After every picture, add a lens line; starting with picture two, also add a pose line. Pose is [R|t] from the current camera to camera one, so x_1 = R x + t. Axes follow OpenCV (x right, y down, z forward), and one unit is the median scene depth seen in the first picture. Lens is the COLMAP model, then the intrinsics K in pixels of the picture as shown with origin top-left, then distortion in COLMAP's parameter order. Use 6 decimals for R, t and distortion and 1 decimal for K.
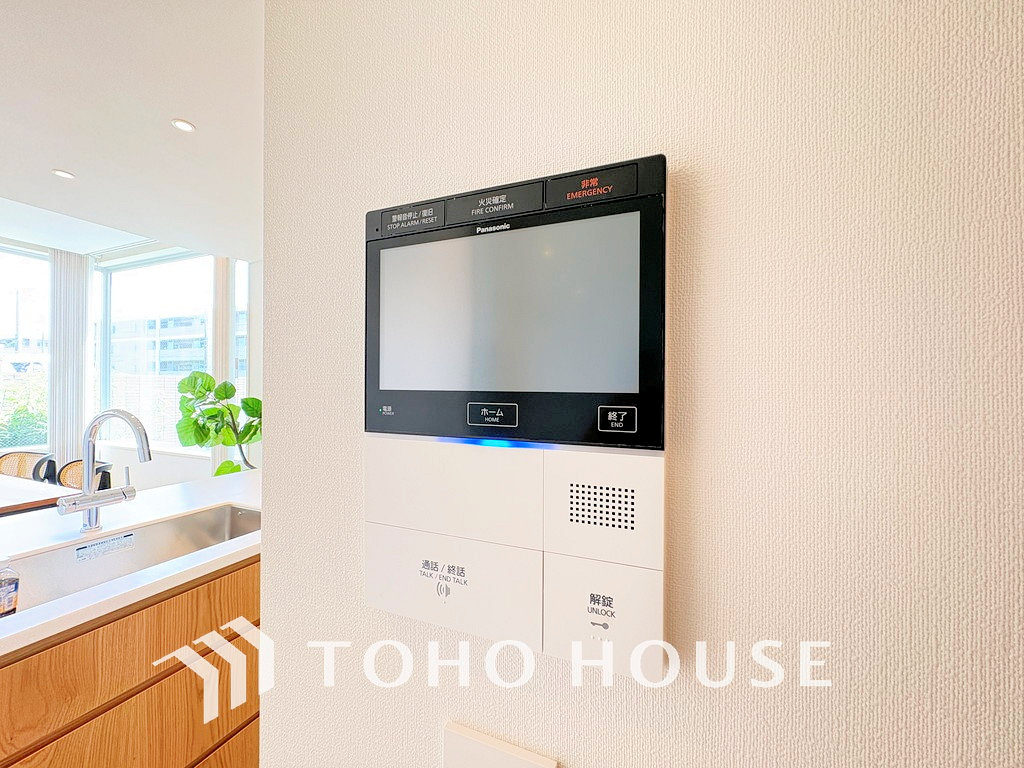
lens RADIAL K [[408.8, 0, 512.0], [0, 408.8, 384.0], [0, 0, 1]] dist [-0.001392, 0.000032]
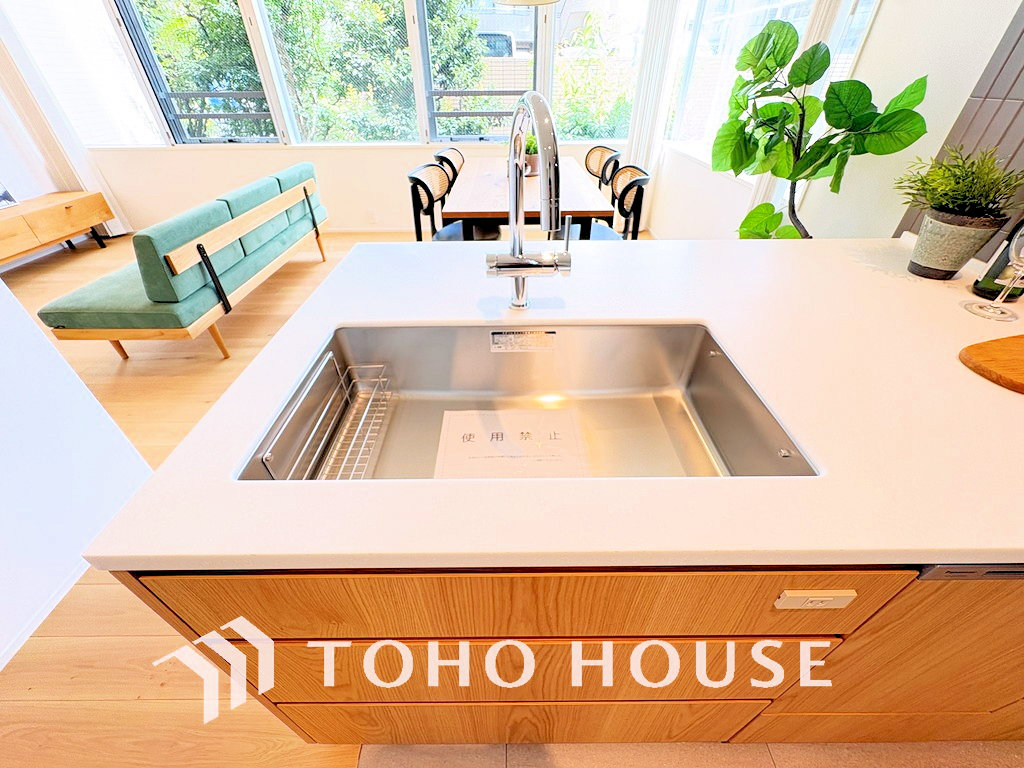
lens RADIAL K [[408.8, 0, 512.0], [0, 408.8, 384.0], [0, 0, 1]] dist [-0.001392, 0.000032]
pose [[0.389372, 0.554023, -0.735831, -0.233182], [0.008658, 0.796642, 0.604390, 0.023663], [0.921040, -0.241703, 0.305394, 0.383750]]
